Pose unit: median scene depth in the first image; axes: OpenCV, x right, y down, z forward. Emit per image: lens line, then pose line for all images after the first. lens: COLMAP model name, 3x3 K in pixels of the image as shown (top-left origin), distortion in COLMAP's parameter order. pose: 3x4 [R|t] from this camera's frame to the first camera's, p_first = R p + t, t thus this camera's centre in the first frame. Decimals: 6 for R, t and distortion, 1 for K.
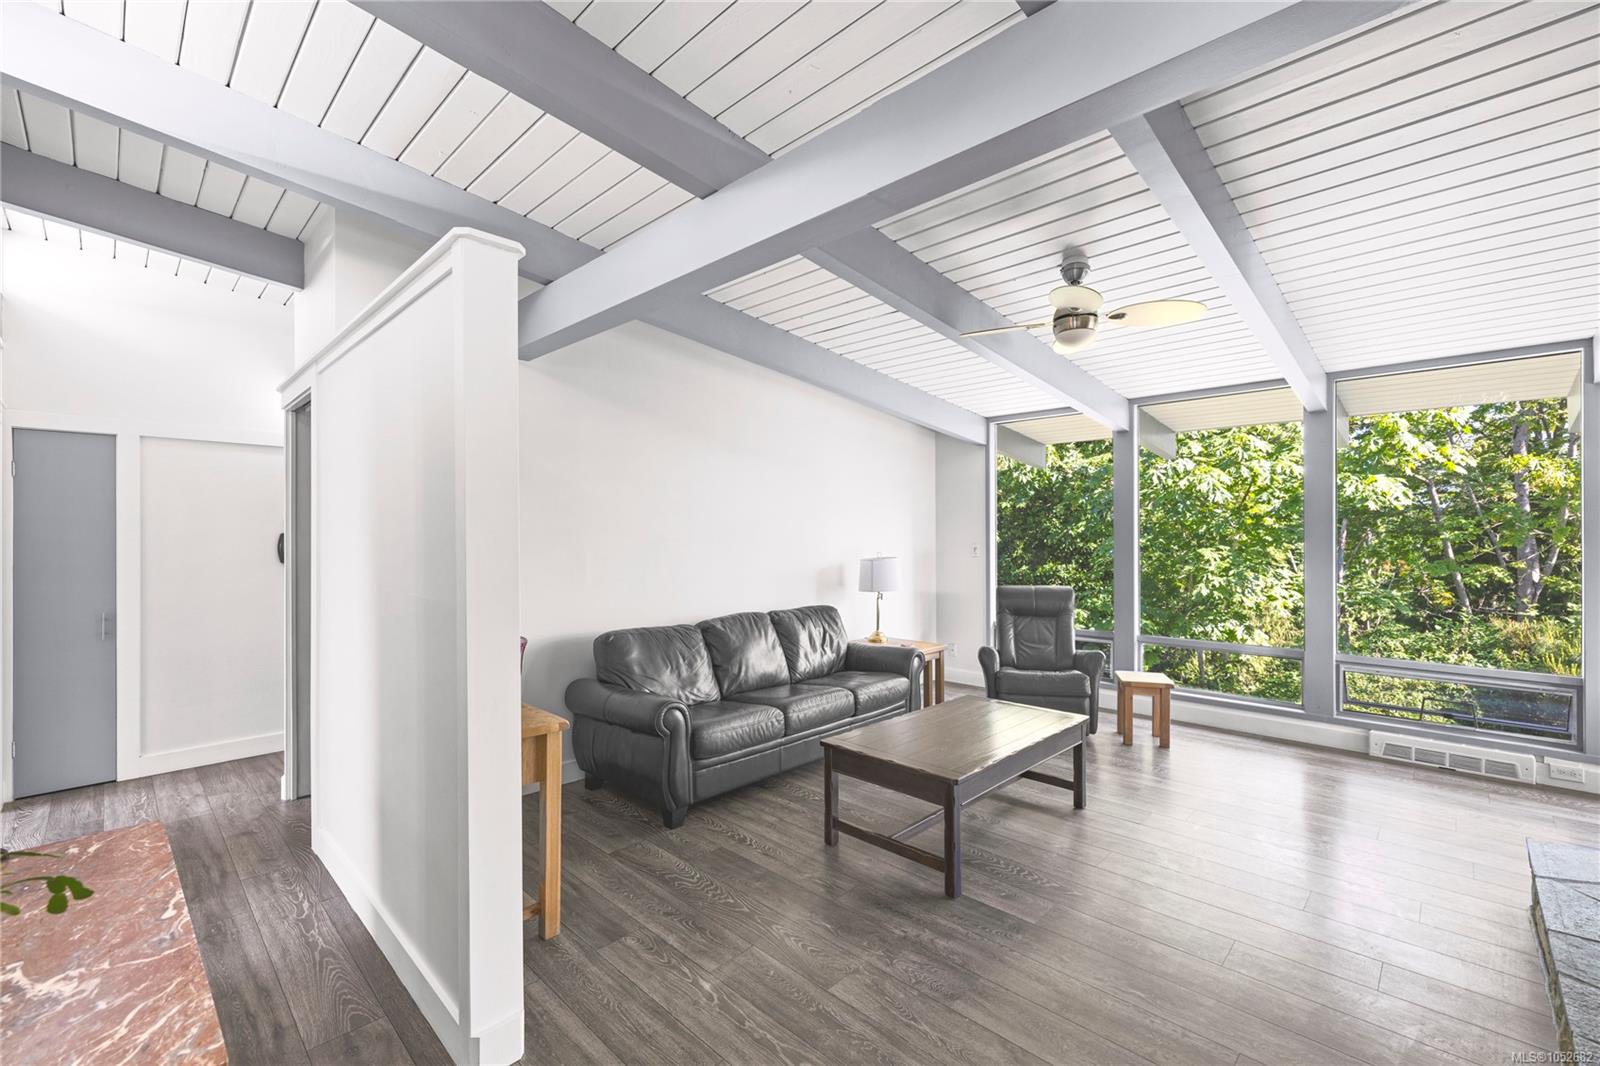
lens RADIAL K [[675.8, 0, 806.4], [0, 675.8, 527.6], [0, 0, 1]] dist [-0.001483, -0.000421]
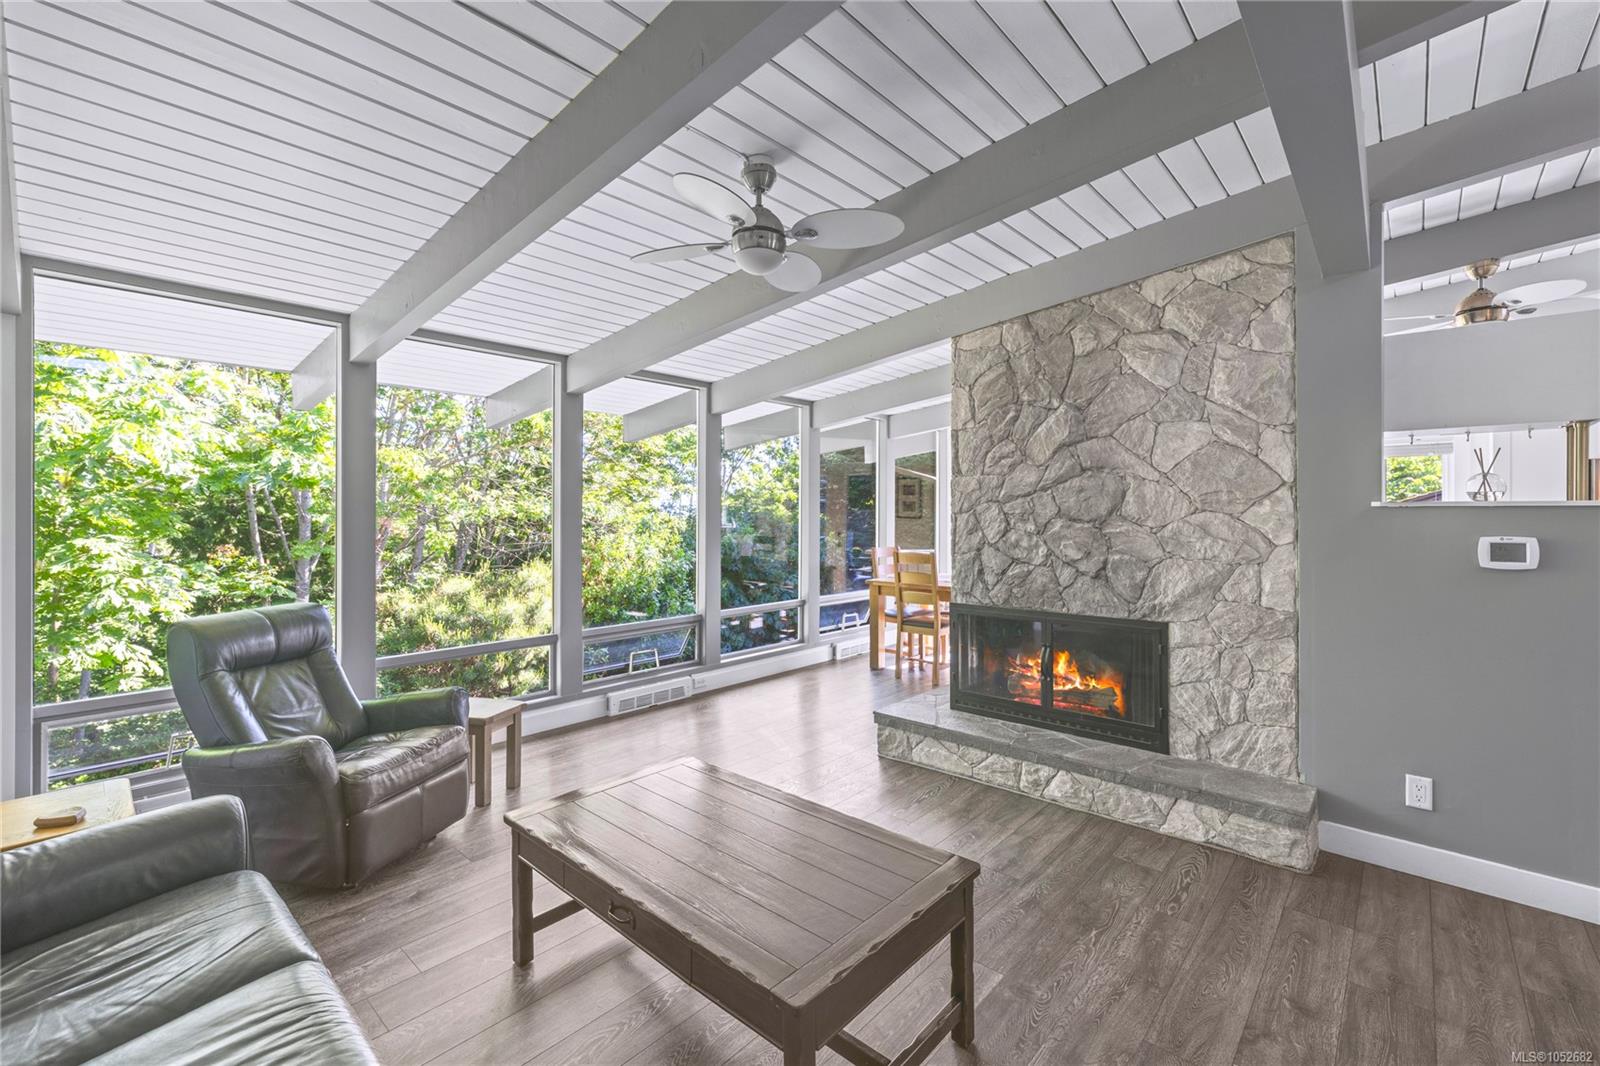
lens RADIAL K [[686.9, 0, 794.2], [0, 686.9, 513.1], [0, 0, 1]] dist [0.002853, 0.000062]
pose [[-0.024965, 0.004812, 0.999677, -0.241503], [-0.006050, 0.999969, -0.004964, 0.007821], [-0.999670, -0.006172, -0.024935, 0.599245]]
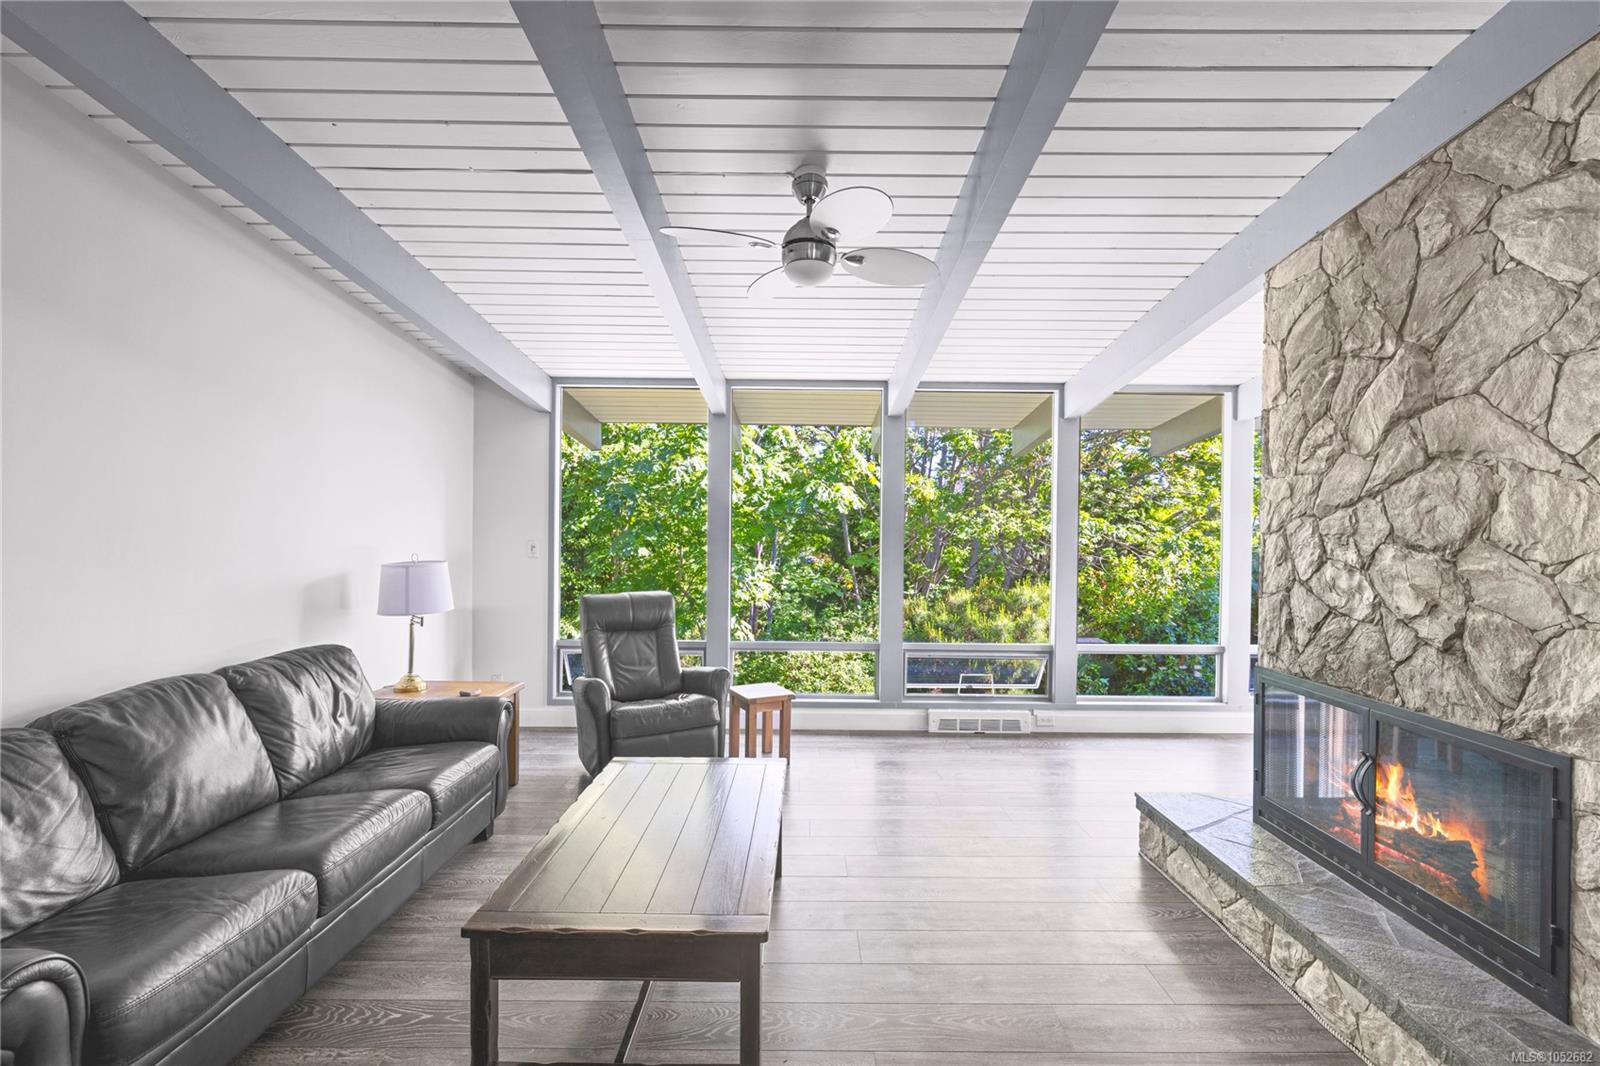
lens RADIAL K [[701.3, 0, 800.0], [0, 701.3, 533.0], [0, 0, 1]] dist [-0.003227, 0.000958]
pose [[0.723163, 0.008517, 0.690625, -0.095328], [-0.017856, 0.999820, 0.006368, 0.005479], [-0.690446, -0.016937, 0.723185, 0.261702]]
